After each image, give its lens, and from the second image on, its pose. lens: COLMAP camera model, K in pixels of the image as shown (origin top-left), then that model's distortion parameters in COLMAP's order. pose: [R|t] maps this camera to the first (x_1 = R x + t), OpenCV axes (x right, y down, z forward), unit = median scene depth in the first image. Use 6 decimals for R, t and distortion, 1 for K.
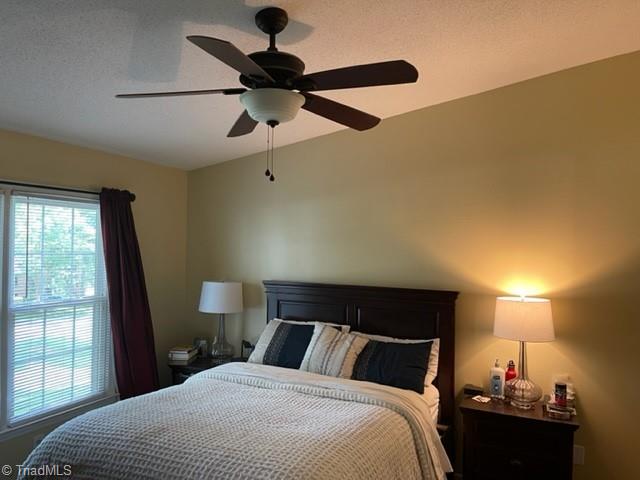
lens RADIAL K [[482.7, 0, 318.7], [0, 482.7, 250.4], [0, 0, 1]] dist [0.086283, -0.093970]
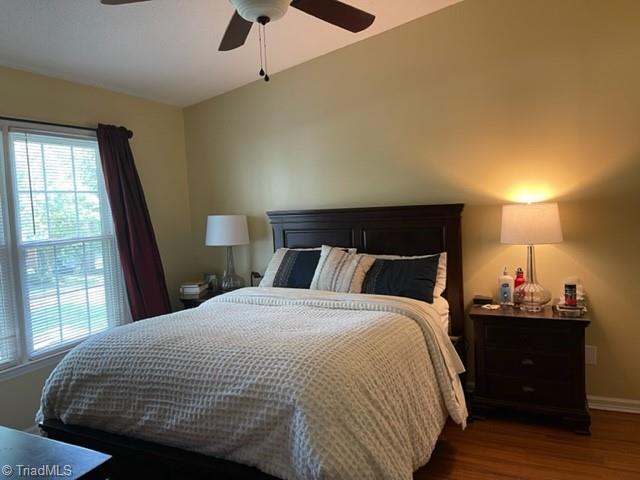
lens RADIAL K [[482.7, 0, 318.7], [0, 482.7, 250.4], [0, 0, 1]] dist [0.086283, -0.093970]
pose [[0.997700, -0.066234, -0.014445, -0.000156], [0.066980, 0.995983, 0.059420, 0.104929], [0.010452, -0.060250, 0.998129, -0.002047]]
